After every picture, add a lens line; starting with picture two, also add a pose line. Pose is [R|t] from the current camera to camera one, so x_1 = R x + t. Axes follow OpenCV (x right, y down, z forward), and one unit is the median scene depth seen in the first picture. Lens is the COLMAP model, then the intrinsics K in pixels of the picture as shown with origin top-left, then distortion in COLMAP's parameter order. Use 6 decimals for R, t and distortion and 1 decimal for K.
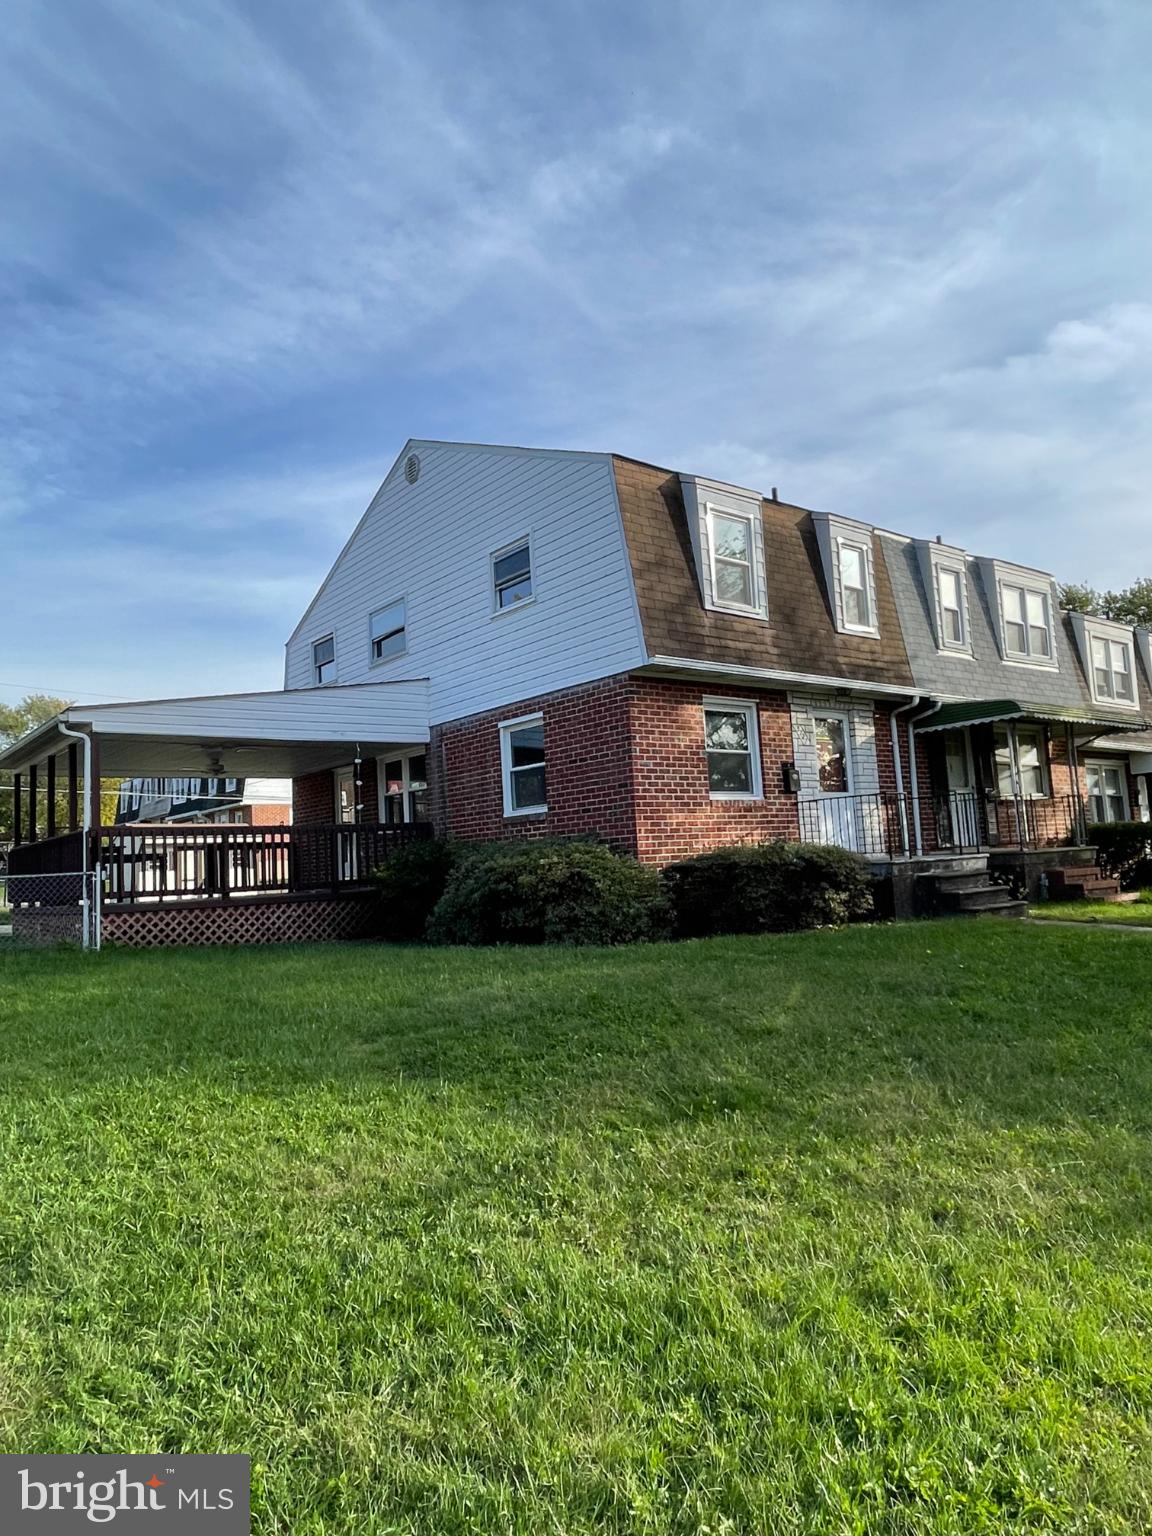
lens RADIAL K [[1032.3, 0, 581.3], [0, 1032.3, 766.5], [0, 0, 1]] dist [-0.006643, -0.002240]
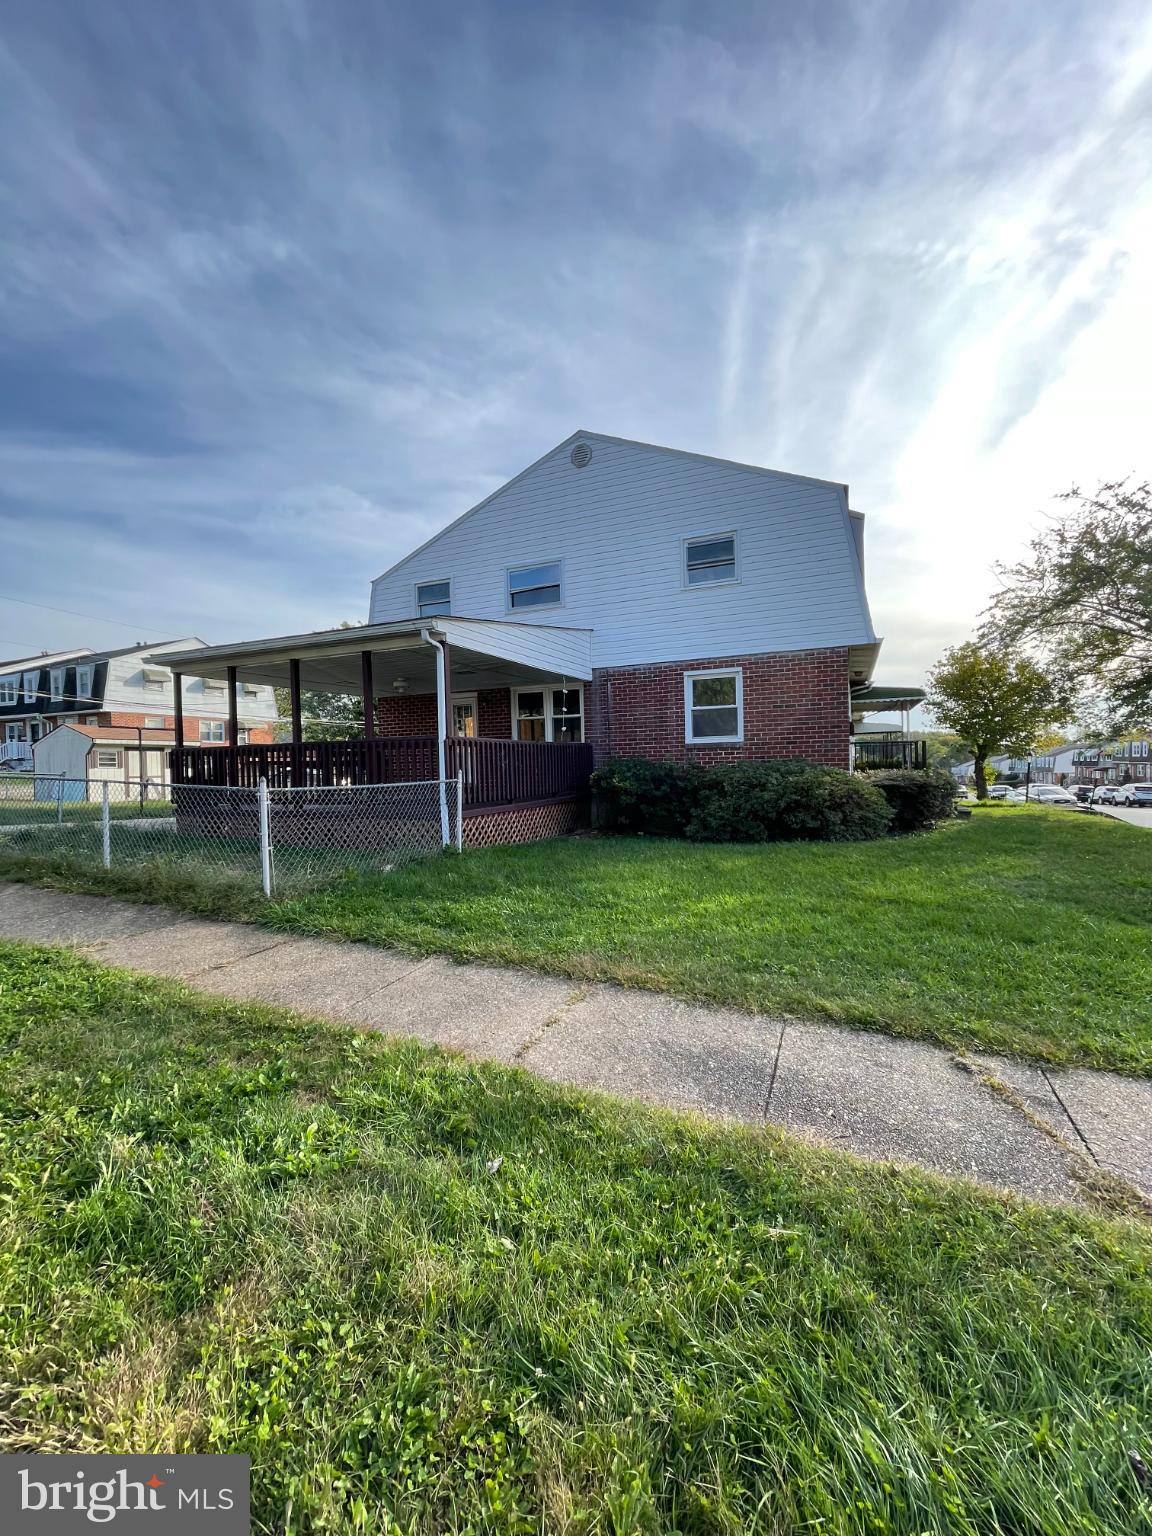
lens RADIAL K [[648.7, 0, 541.4], [0, 648.7, 762.1], [0, 0, 1]] dist [0.011323, -0.001279]
pose [[0.877579, 0.033348, 0.478271, -0.632005], [-0.069682, 0.995857, 0.058422, 0.036565], [-0.474341, -0.084597, 0.876267, 0.353514]]
